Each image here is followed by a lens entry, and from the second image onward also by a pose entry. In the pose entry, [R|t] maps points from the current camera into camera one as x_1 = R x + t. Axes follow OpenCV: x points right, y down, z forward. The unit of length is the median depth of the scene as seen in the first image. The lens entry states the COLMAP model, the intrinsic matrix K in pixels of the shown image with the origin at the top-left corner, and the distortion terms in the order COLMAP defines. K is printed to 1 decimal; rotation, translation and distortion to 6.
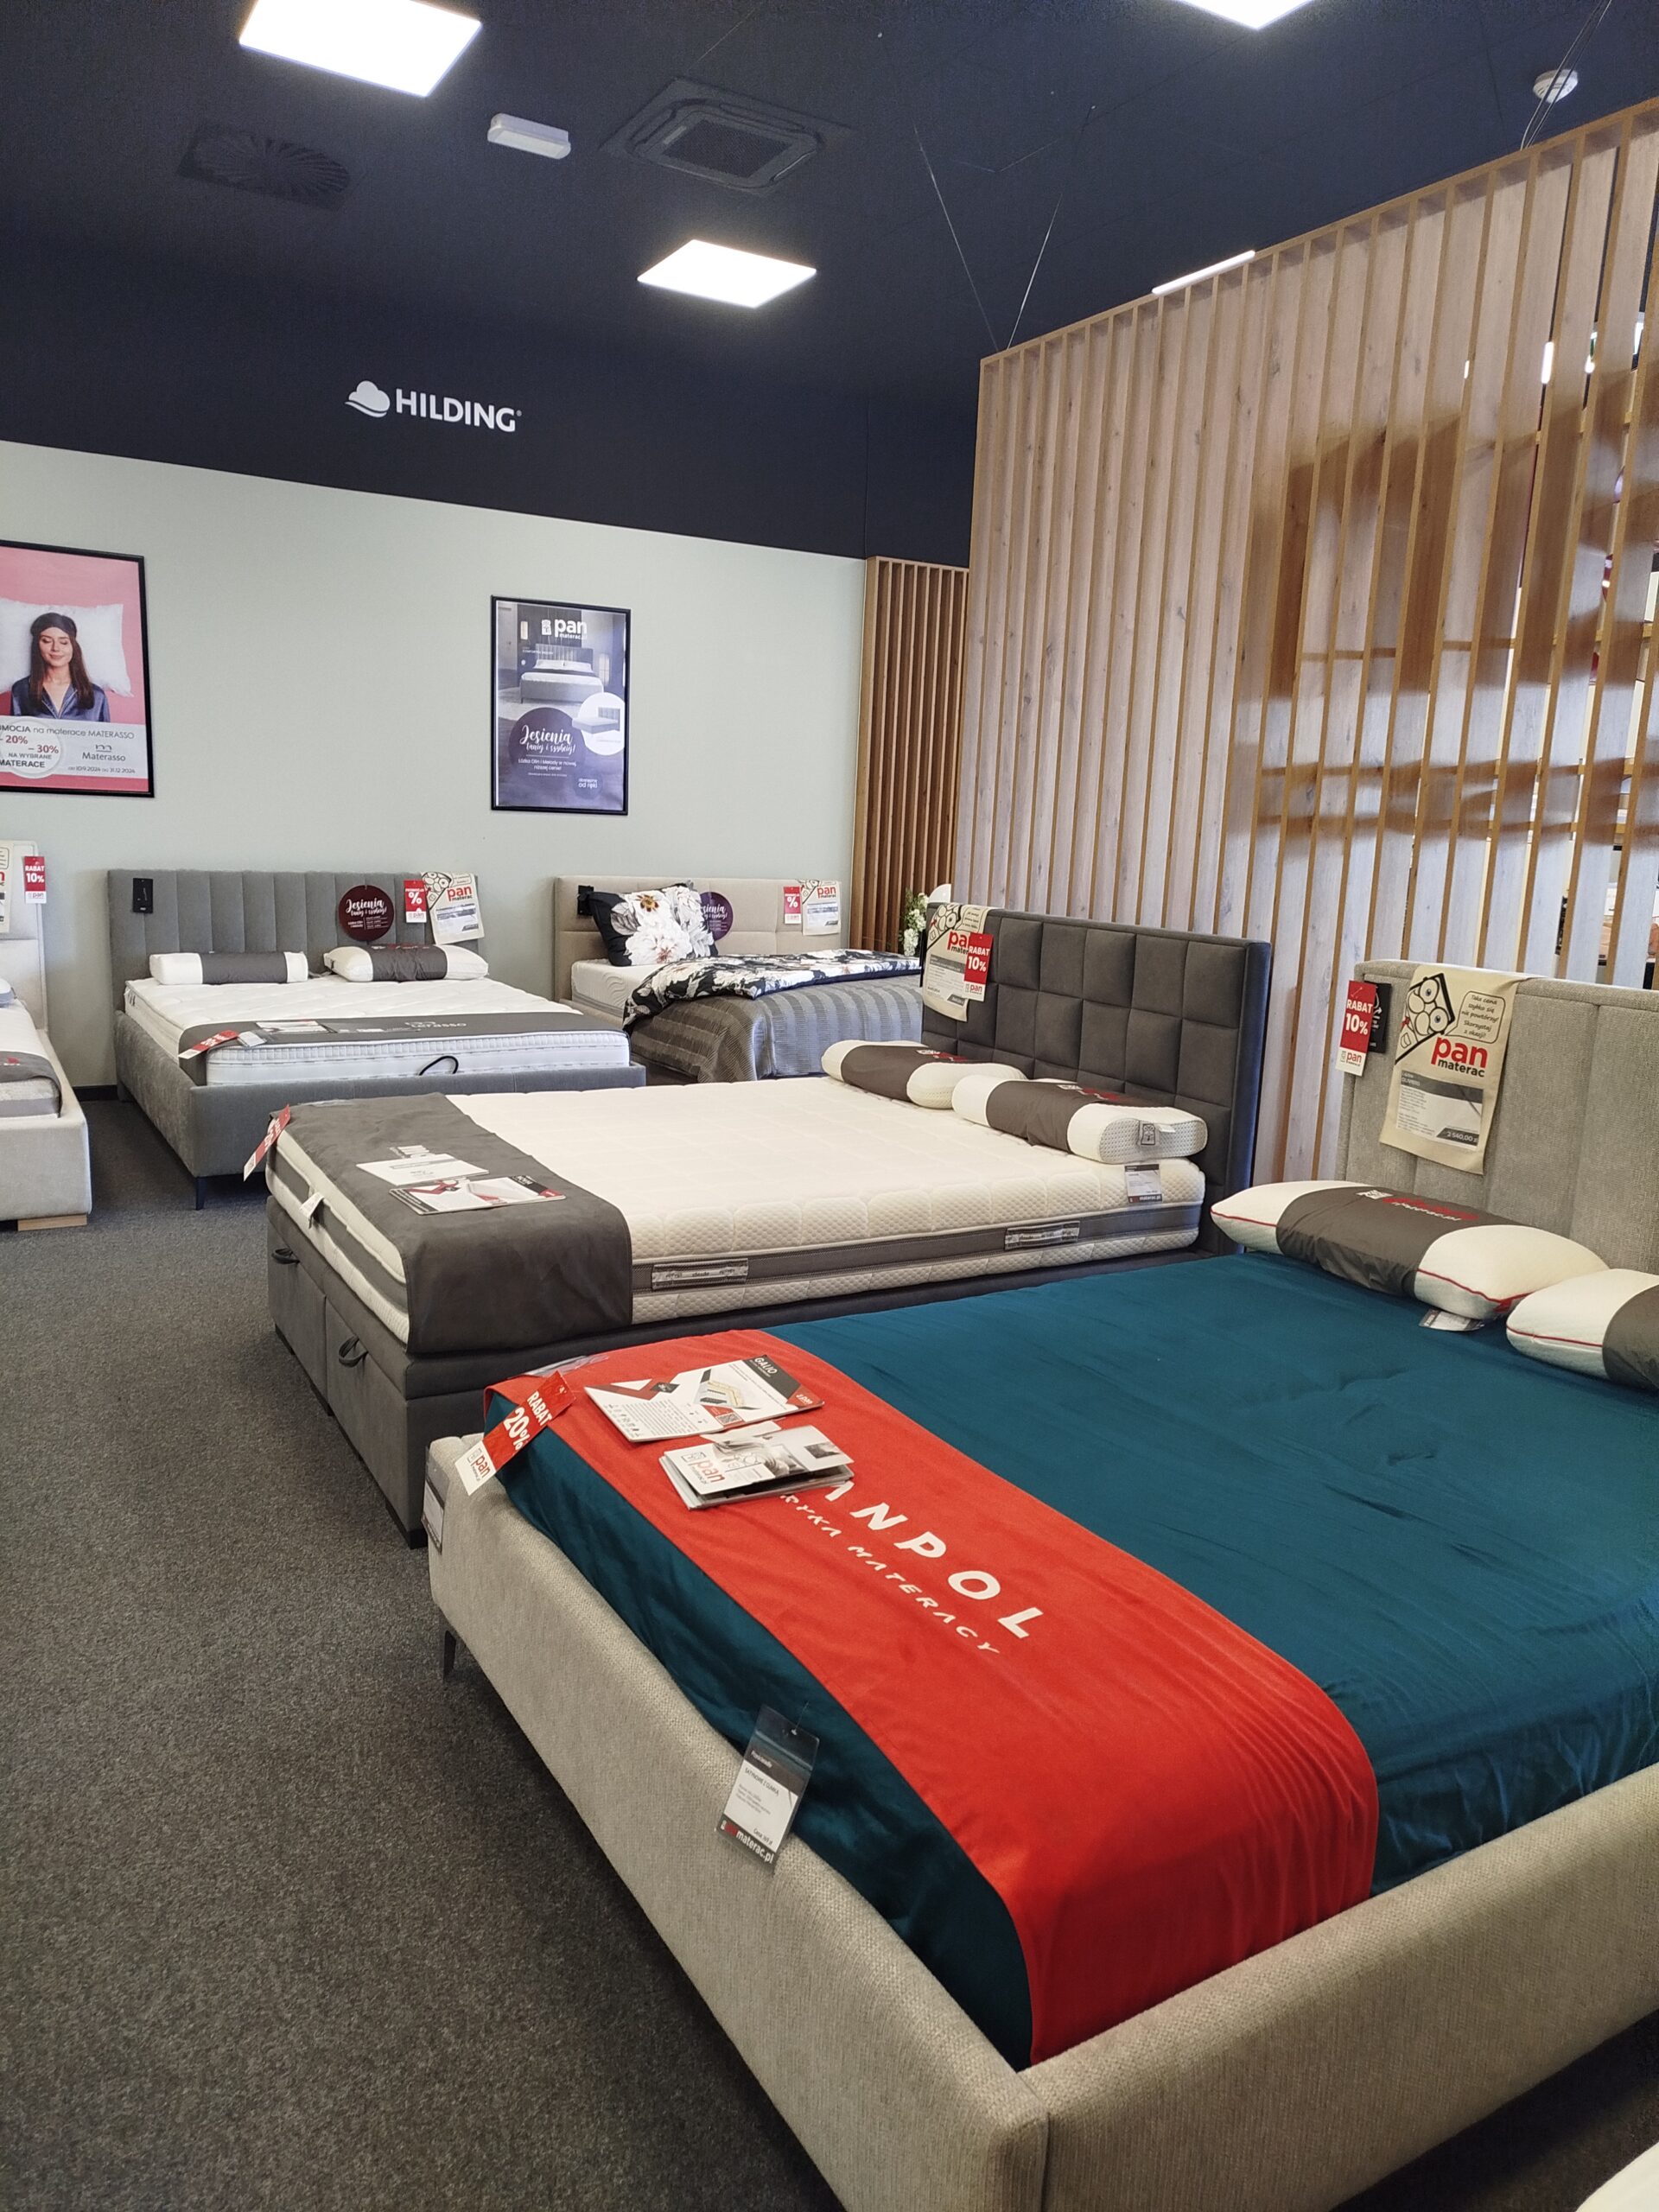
lens RADIAL K [[1502.8, 0, 827.6], [0, 1502.8, 1110.4], [0, 0, 1]] dist [-0.004719, 0.000463]
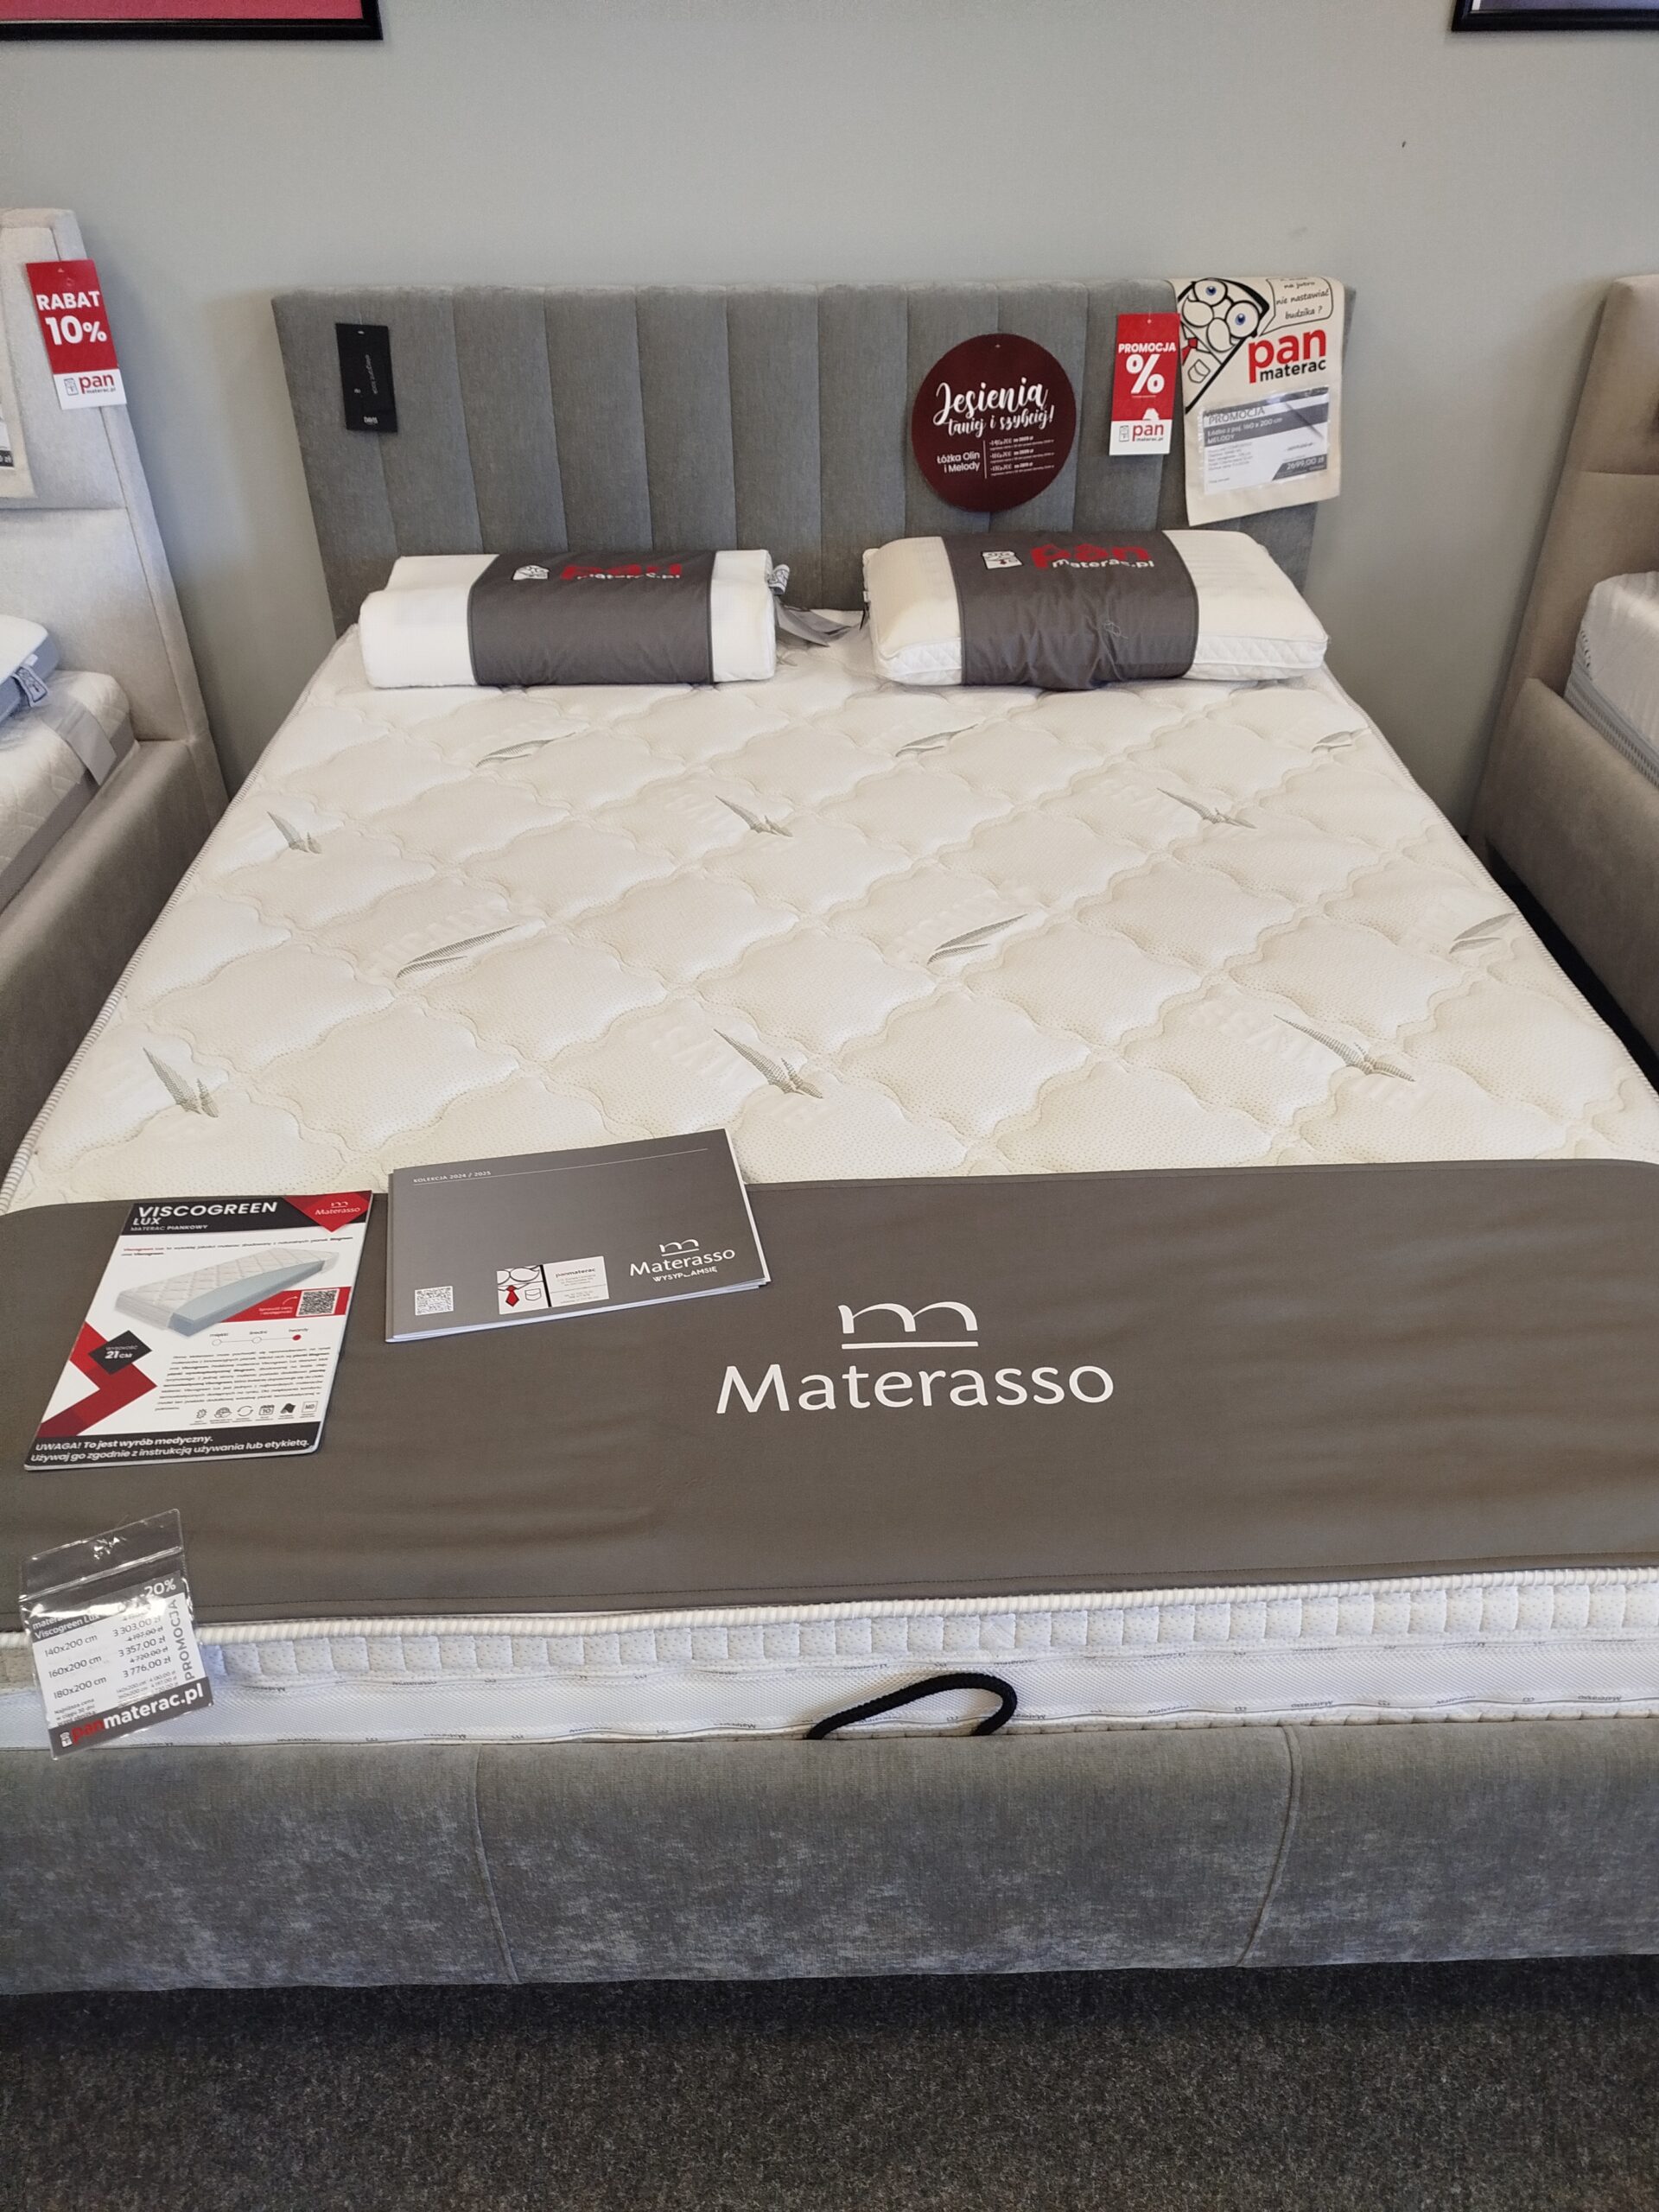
lens RADIAL K [[1502.8, 0, 825.3], [0, 1502.8, 1112.1], [0, 0, 1]] dist [-0.004719, 0.000463]
pose [[0.866490, 0.263729, -0.423842, -0.169538], [-0.059030, 0.897227, 0.437606, -0.148440], [0.495692, -0.354162, 0.793006, 0.712968]]
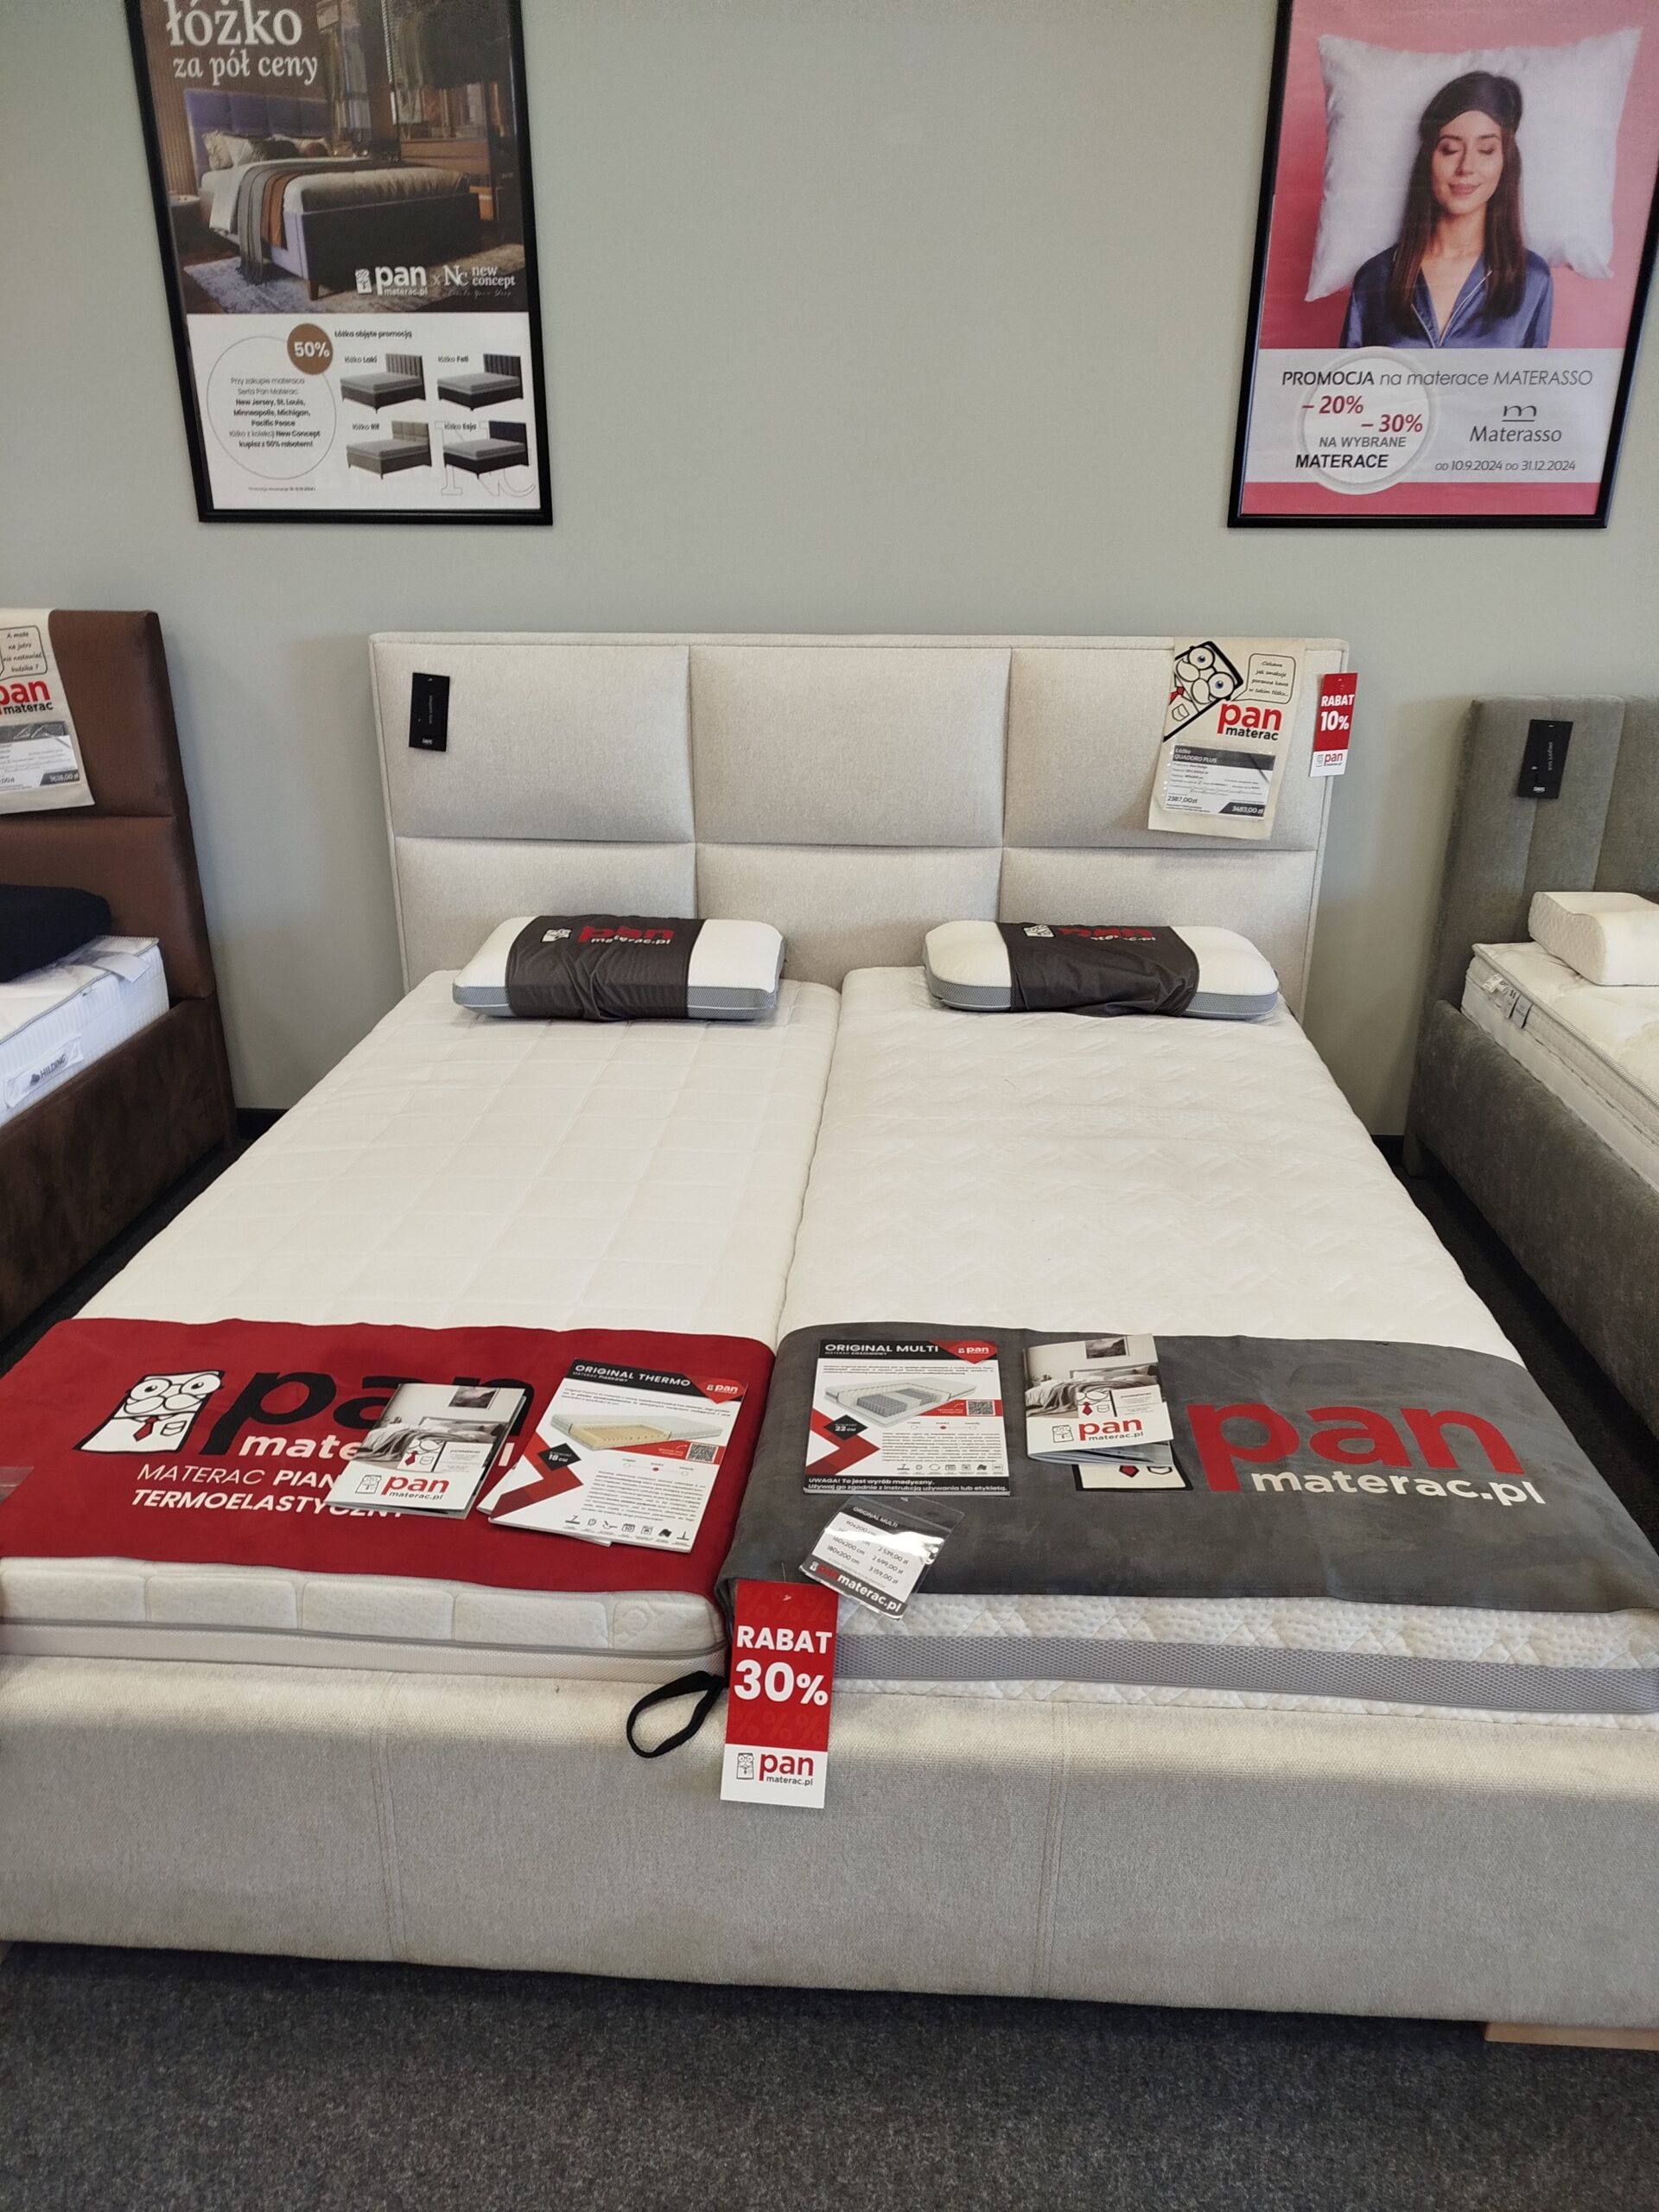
lens RADIAL K [[1502.8, 0, 822.0], [0, 1502.8, 1102.0], [0, 0, 1]] dist [-0.004719, 0.000463]
pose [[0.822786, 0.181532, -0.538580, -0.371813], [-0.072457, 0.973391, 0.217394, -0.124692], [0.563713, -0.139845, 0.814046, 0.495491]]
